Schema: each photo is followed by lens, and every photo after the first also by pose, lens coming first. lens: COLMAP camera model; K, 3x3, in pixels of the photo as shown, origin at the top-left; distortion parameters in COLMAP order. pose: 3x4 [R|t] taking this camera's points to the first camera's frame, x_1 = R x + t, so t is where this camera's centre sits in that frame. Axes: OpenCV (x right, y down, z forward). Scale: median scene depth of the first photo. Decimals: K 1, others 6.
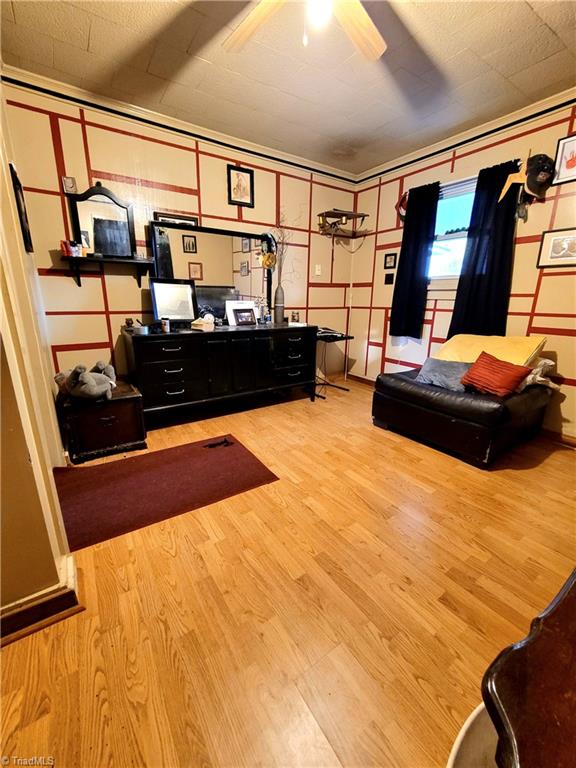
lens RADIAL K [[318.4, 0, 287.7], [0, 318.4, 381.1], [0, 0, 1]] dist [-0.001466, -0.000198]
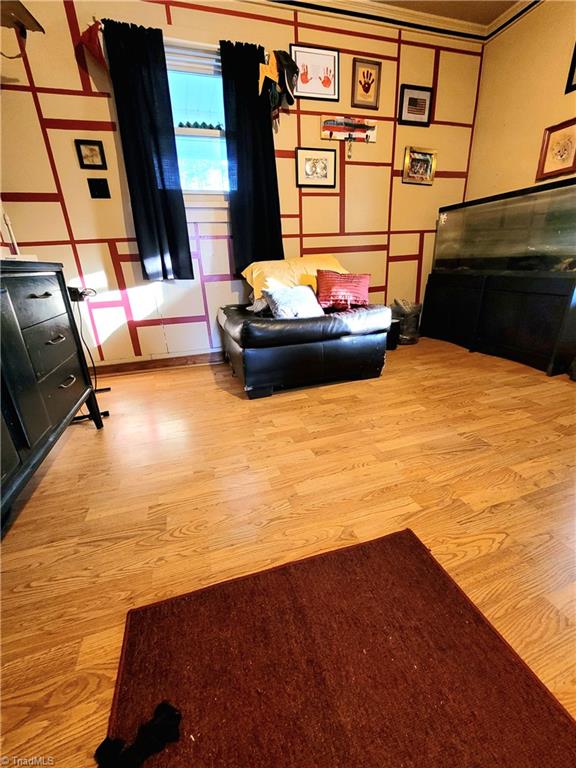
lens RADIAL K [[318.4, 0, 287.7], [0, 318.4, 381.1], [0, 0, 1]] dist [-0.001466, -0.000198]
pose [[0.276407, -0.347836, 0.895885, -0.351991], [0.296612, 0.917569, 0.264741, -0.063729], [-0.914123, 0.192554, 0.356795, 0.783688]]
